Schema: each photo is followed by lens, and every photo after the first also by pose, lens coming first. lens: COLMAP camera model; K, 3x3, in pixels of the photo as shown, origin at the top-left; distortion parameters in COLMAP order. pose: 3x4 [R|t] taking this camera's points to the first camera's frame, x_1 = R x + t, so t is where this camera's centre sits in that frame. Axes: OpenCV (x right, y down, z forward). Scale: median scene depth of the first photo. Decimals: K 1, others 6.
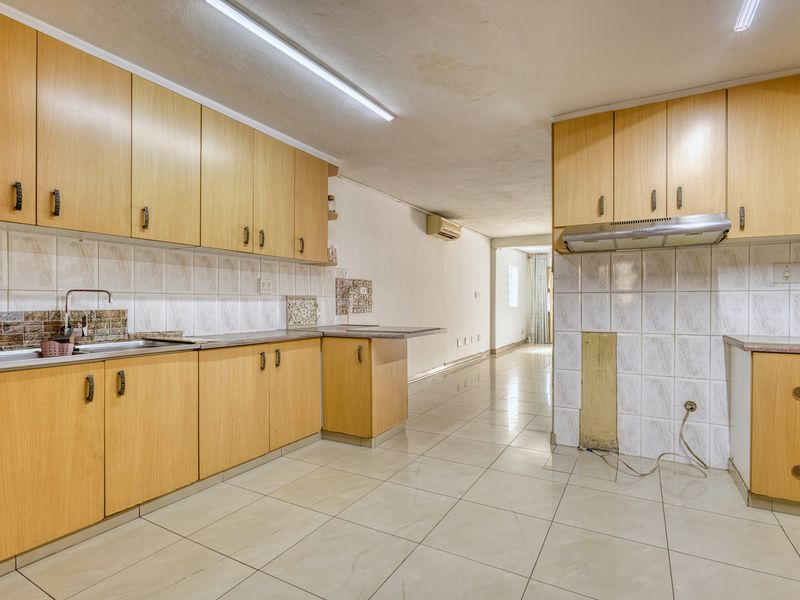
lens RADIAL K [[418.0, 0, 397.7], [0, 418.0, 304.6], [0, 0, 1]] dist [-0.001559, 0.000726]
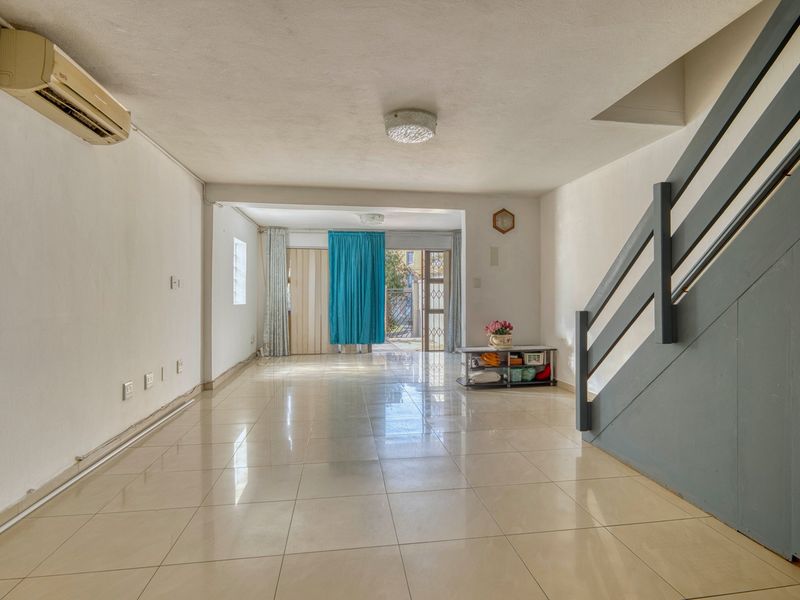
lens RADIAL K [[426.5, 0, 402.5], [0, 426.5, 294.3], [0, 0, 1]] dist [-0.027499, -0.000494]
pose [[0.785525, 0.004090, 0.618816, 0.241140], [0.002714, 0.999946, -0.010054, -0.009168], [-0.618823, 0.009577, 0.785472, 1.145555]]
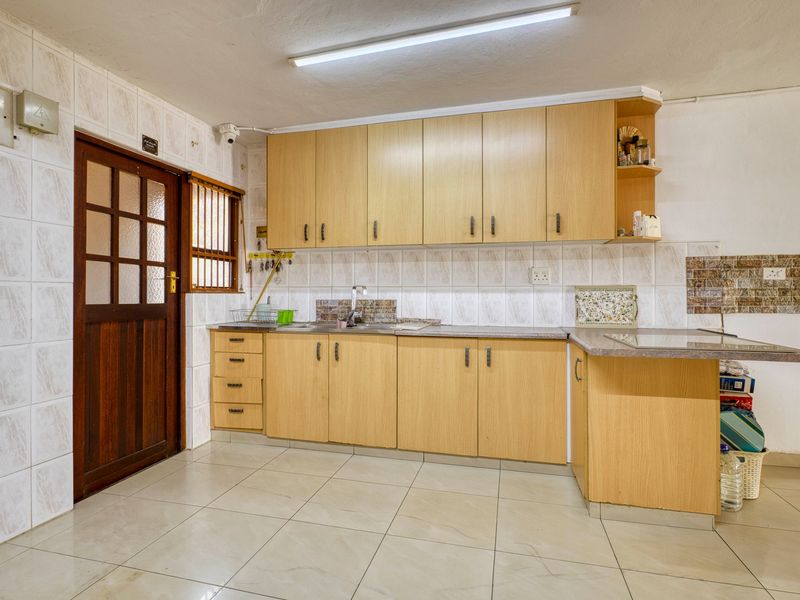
lens RADIAL K [[424.8, 0, 403.4], [0, 424.8, 289.1], [0, 0, 1]] dist [-0.001794, -0.000307]
pose [[0.262337, -0.007276, -0.964949, 0.528436], [-0.004183, 0.999954, -0.008677, -0.008312], [0.964967, 0.006313, 0.262294, 0.563478]]
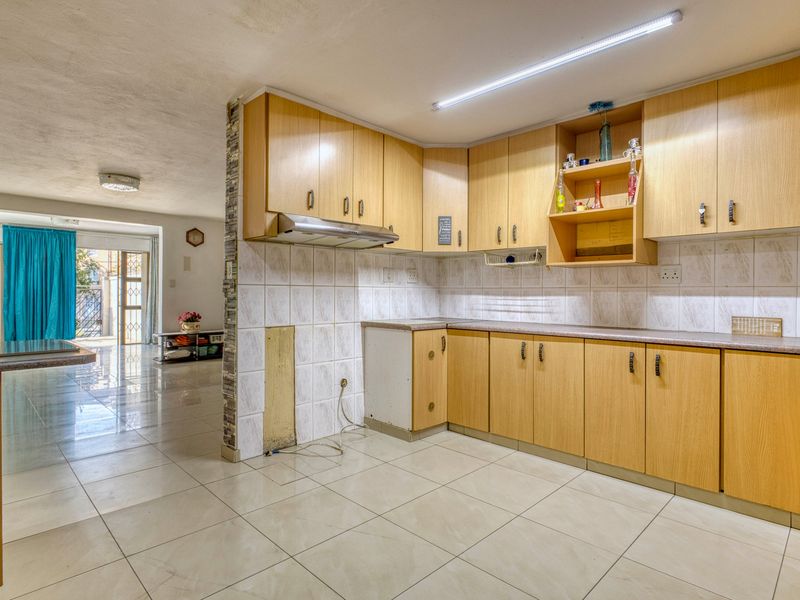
lens RADIAL K [[447.6, 0, 414.8], [0, 447.6, 291.8], [0, 0, 1]] dist [-0.005324, 0.000320]
pose [[0.251203, 0.008605, 0.967896, -0.447979], [0.002094, 0.999953, -0.009434, -0.003323], [-0.967932, 0.004396, 0.251173, 0.448082]]
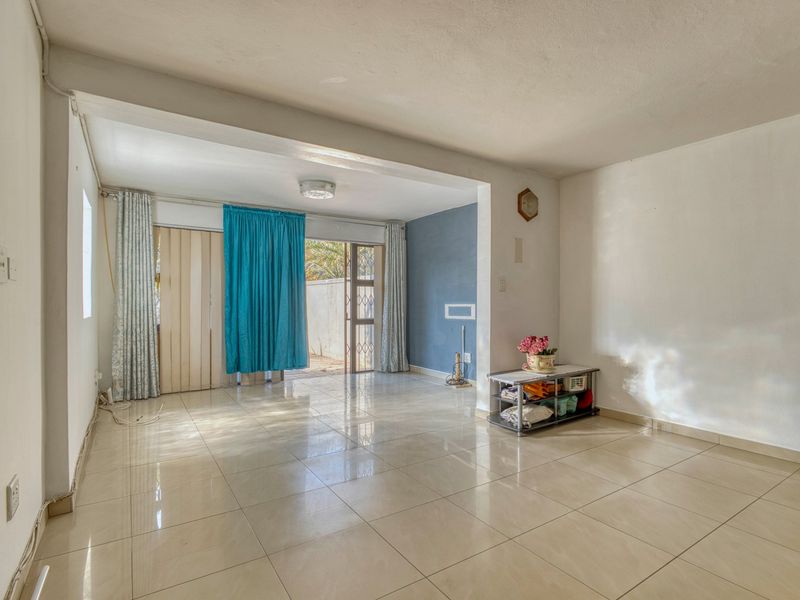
lens RADIAL K [[418.0, 0, 397.7], [0, 418.0, 304.6], [0, 0, 1]] dist [-0.001559, 0.000726]
pose [[0.453791, -0.003228, 0.891102, 0.294010], [0.002939, 0.999993, 0.002126, -0.017529], [-0.891103, 0.001654, 0.453797, 2.078282]]
